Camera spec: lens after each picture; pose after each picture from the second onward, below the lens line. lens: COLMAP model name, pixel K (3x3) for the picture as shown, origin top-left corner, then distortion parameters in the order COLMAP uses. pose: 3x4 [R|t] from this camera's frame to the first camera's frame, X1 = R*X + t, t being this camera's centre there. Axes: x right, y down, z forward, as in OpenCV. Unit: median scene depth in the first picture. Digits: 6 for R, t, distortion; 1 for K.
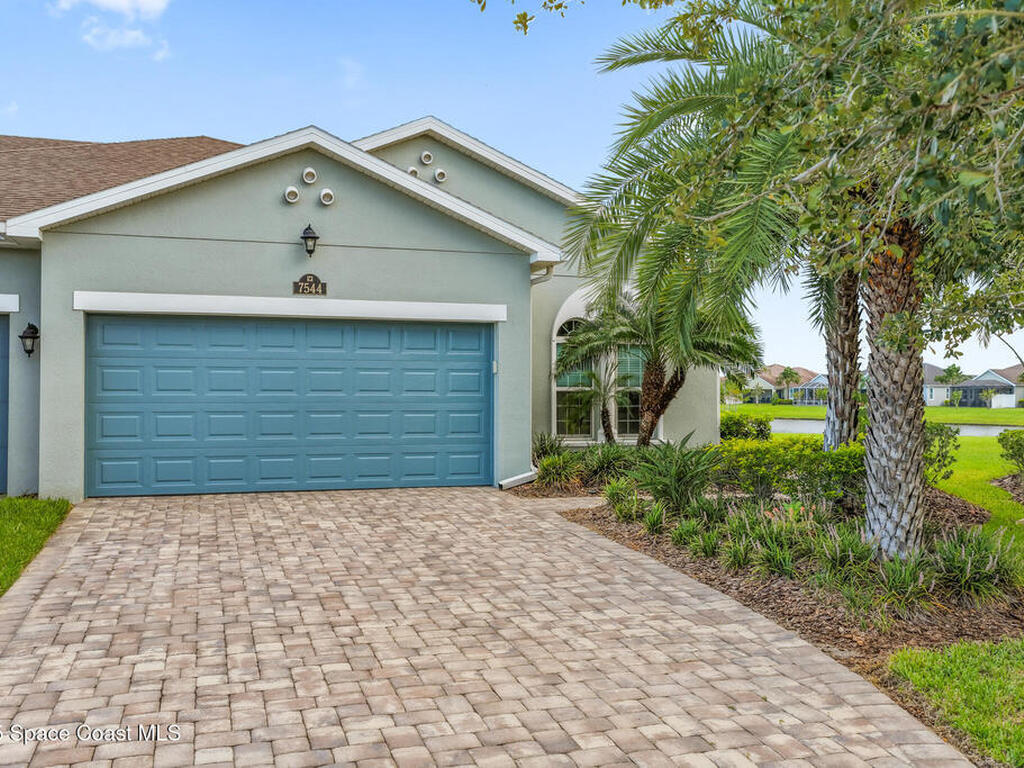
lens RADIAL K [[955.2, 0, 512.0], [0, 955.2, 384.0], [0, 0, 1]] dist [-0.012234, 0.029666]
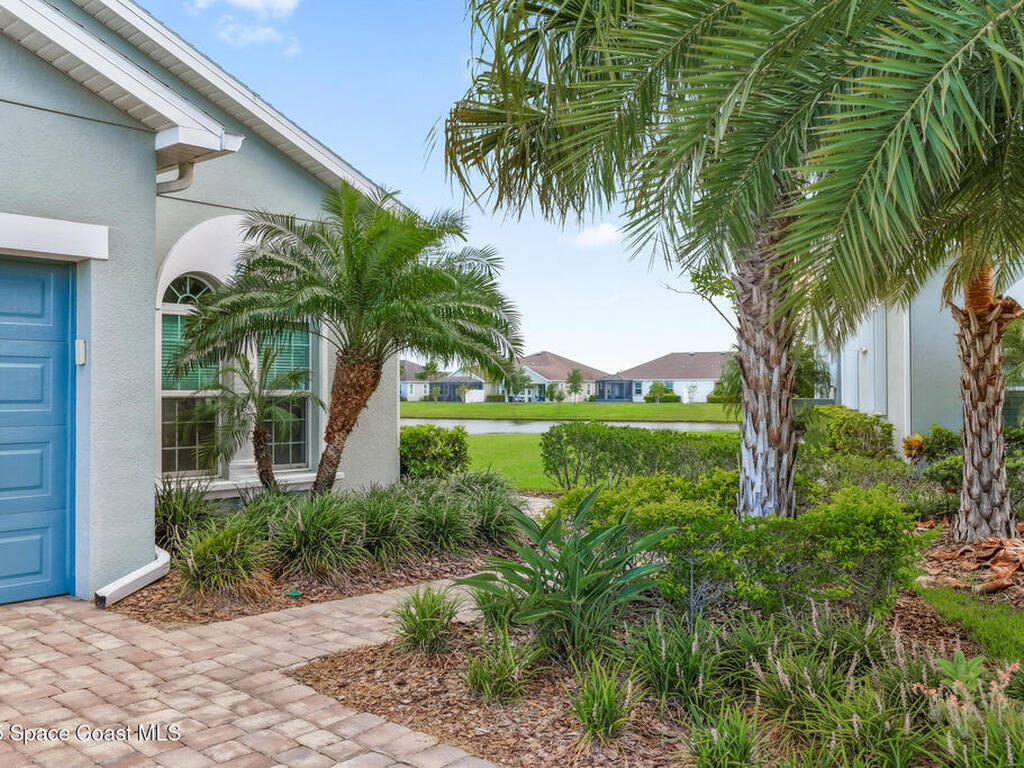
lens RADIAL K [[955.2, 0, 512.0], [0, 955.2, 384.0], [0, 0, 1]] dist [-0.012234, 0.029666]
pose [[0.868713, 0.000890, 0.495315, -0.067409], [-0.002946, 0.999990, 0.003369, -0.003836], [-0.495307, -0.004386, 0.868707, 0.463532]]
